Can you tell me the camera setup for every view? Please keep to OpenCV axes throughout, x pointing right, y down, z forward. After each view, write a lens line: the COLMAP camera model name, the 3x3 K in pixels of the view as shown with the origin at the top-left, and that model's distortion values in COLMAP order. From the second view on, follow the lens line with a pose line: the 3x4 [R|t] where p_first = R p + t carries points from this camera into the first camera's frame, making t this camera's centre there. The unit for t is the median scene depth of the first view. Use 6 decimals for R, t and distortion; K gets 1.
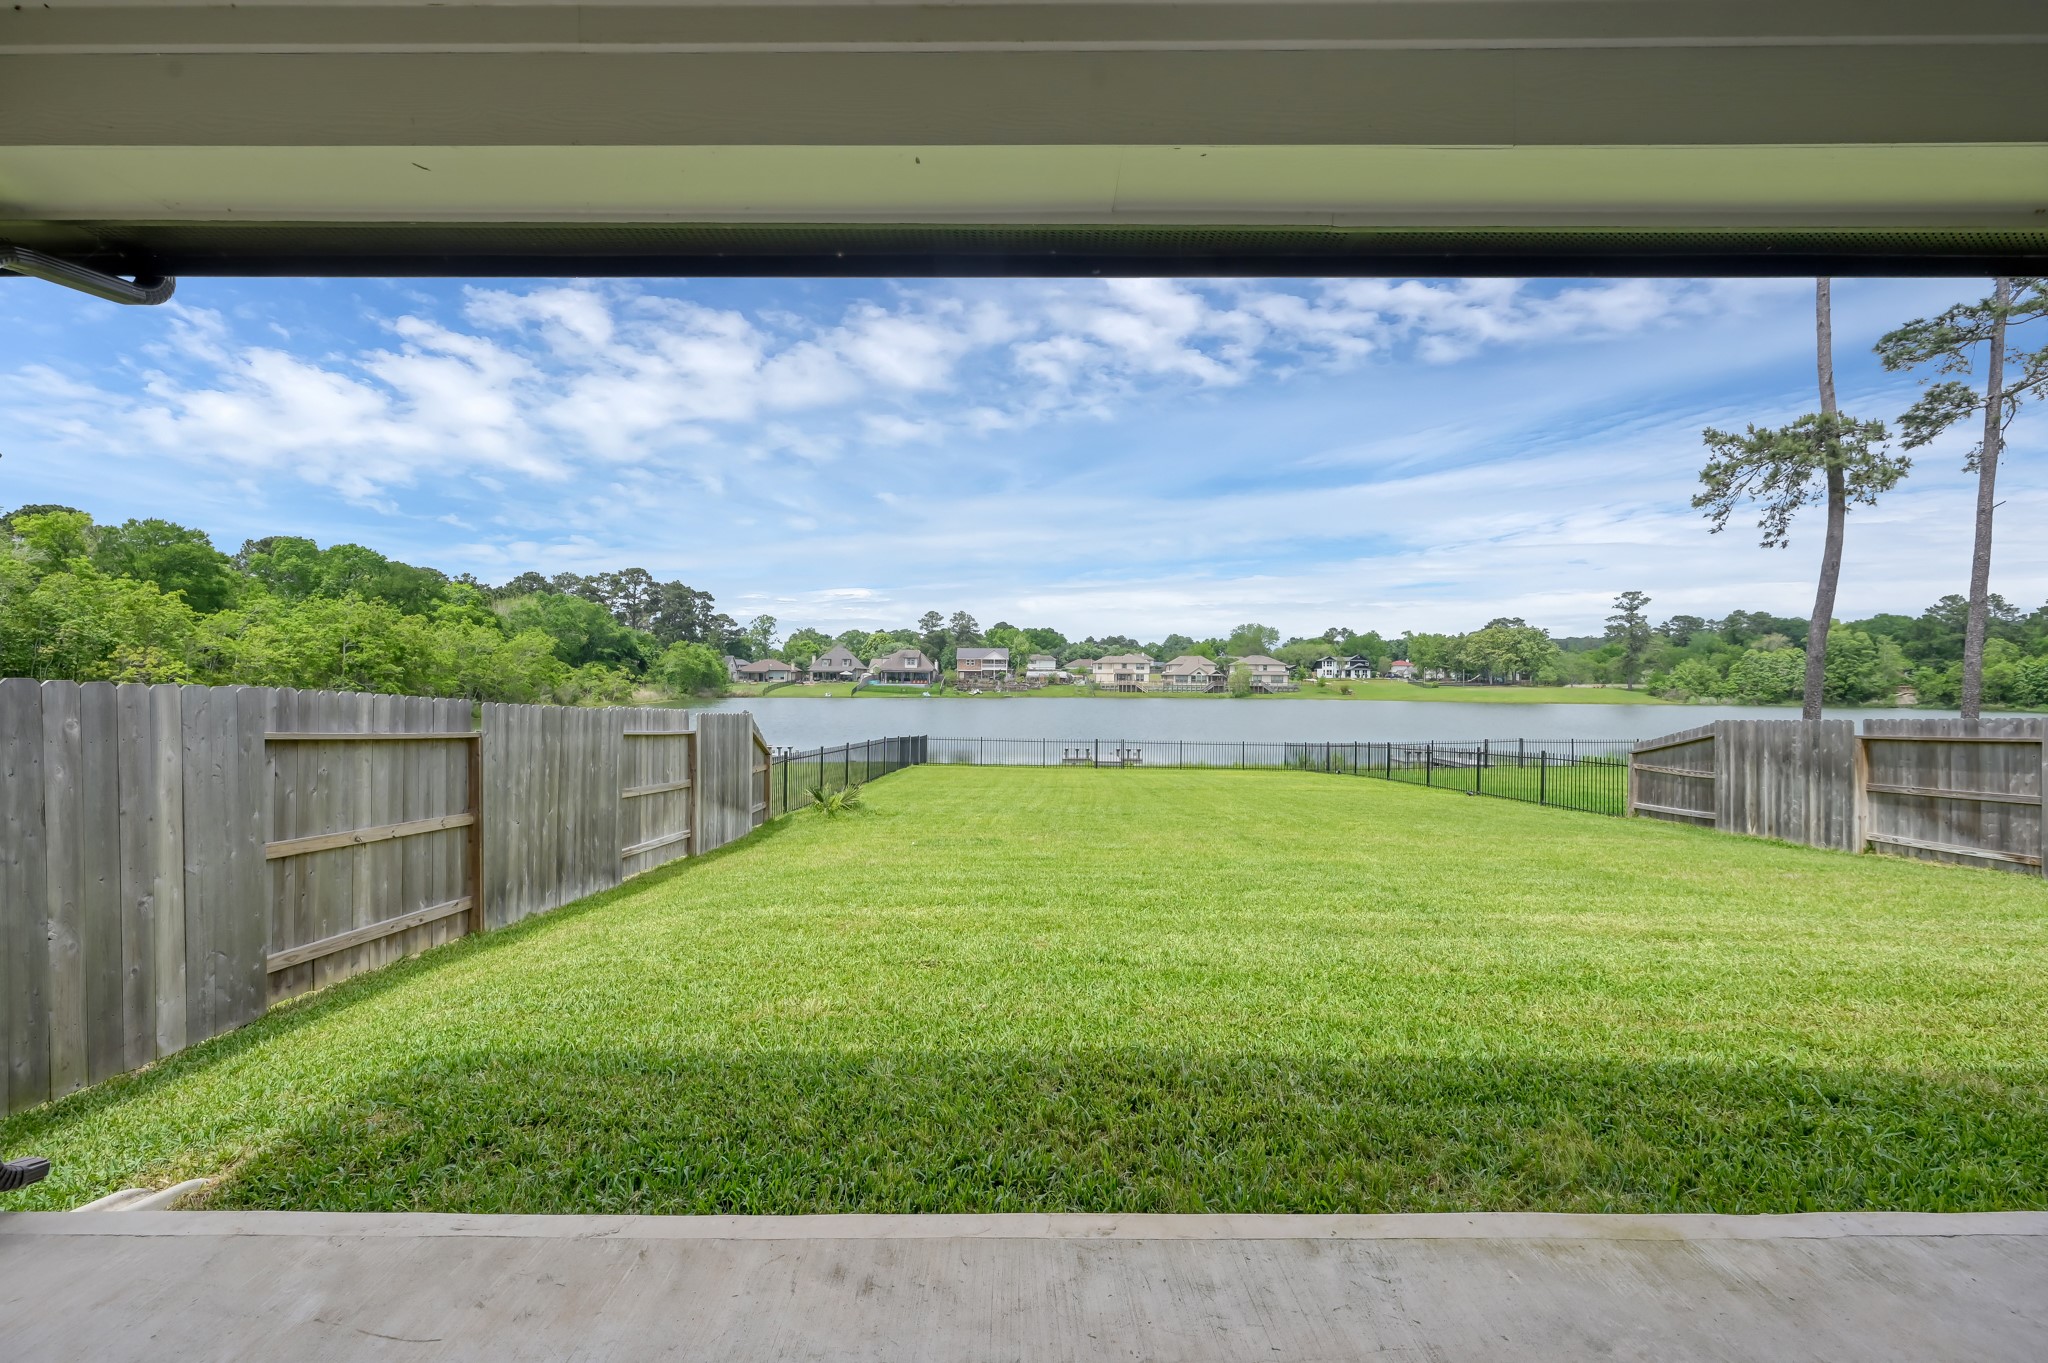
lens RADIAL K [[804.2, 0, 1013.7], [0, 804.2, 689.6], [0, 0, 1]] dist [0.003699, -0.000505]
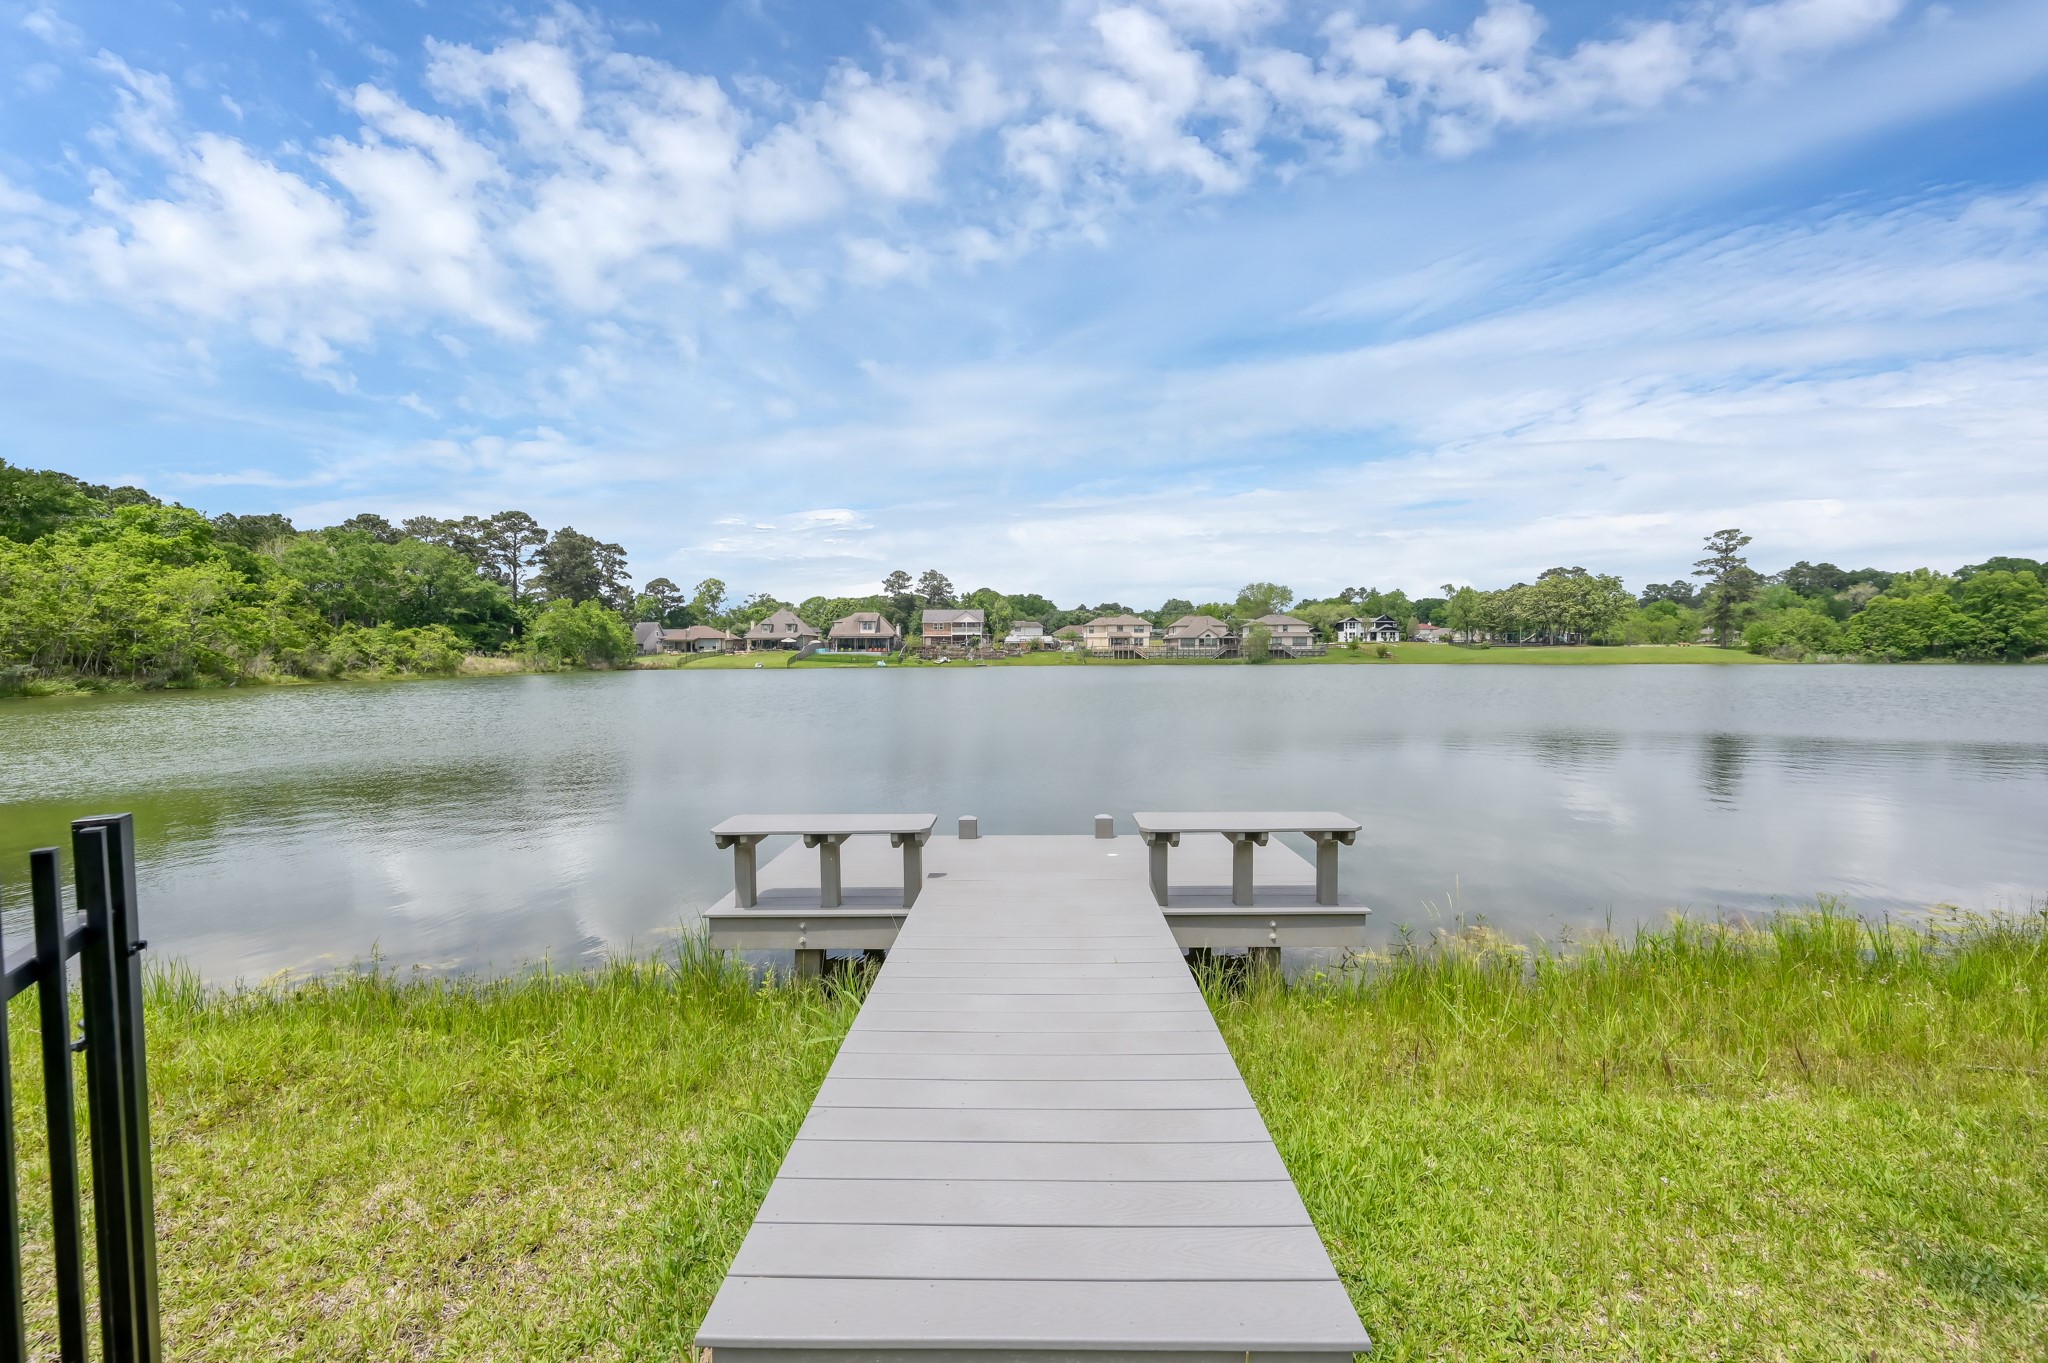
lens RADIAL K [[804.2, 0, 1013.5], [0, 804.2, 688.5], [0, 0, 1]] dist [0.003699, -0.000505]
pose [[0.999884, -0.013475, 0.007140, 0.018173], [0.013261, 0.999485, 0.029226, 0.007920], [-0.007530, -0.029128, 0.999547, 0.152526]]
